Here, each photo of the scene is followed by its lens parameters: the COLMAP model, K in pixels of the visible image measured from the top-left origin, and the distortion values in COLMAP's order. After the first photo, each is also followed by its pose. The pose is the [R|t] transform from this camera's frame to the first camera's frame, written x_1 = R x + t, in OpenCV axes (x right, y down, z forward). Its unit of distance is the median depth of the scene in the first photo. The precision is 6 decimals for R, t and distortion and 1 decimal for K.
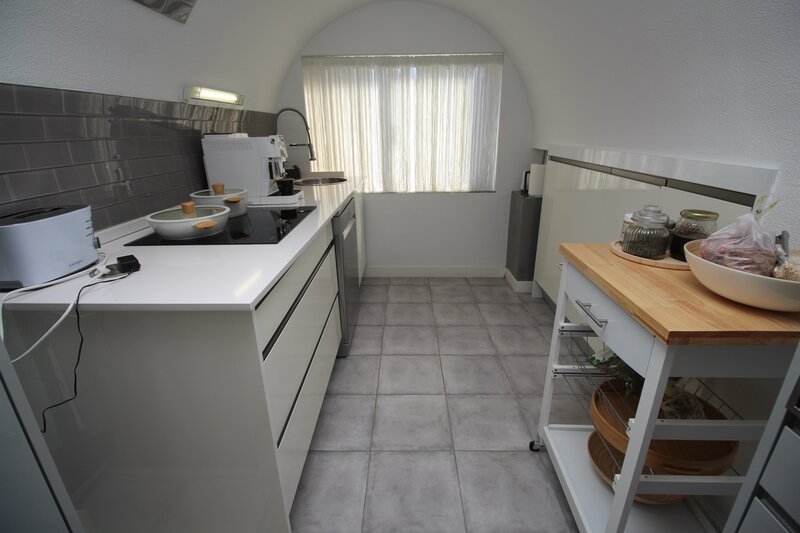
lens RADIAL K [[372.9, 0, 399.2], [0, 372.9, 255.4], [0, 0, 1]] dist [-0.004278, -0.007392]
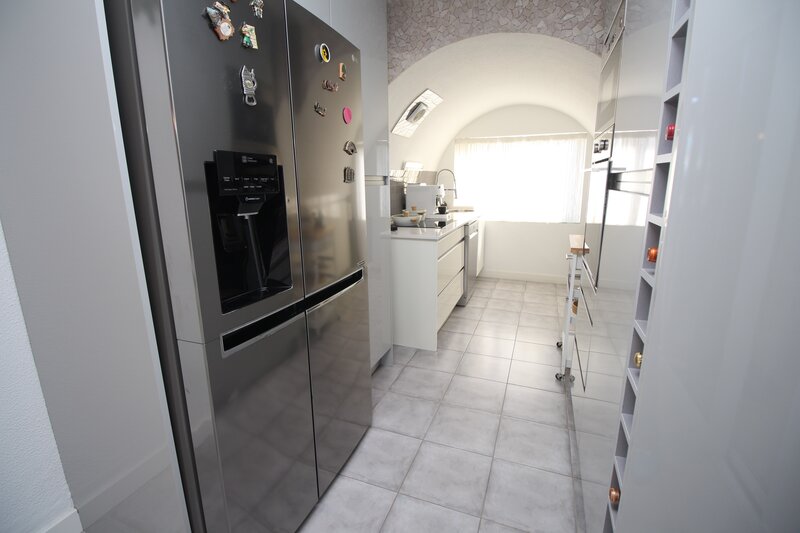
lens RADIAL K [[372.9, 0, 398.6], [0, 372.9, 265.5], [0, 0, 1]] dist [-0.004278, -0.007392]
pose [[0.936527, 0.075473, -0.342375, 0.126607], [-0.108930, 0.990862, -0.079540, 0.208076], [0.333243, 0.111787, 0.936191, -0.636454]]
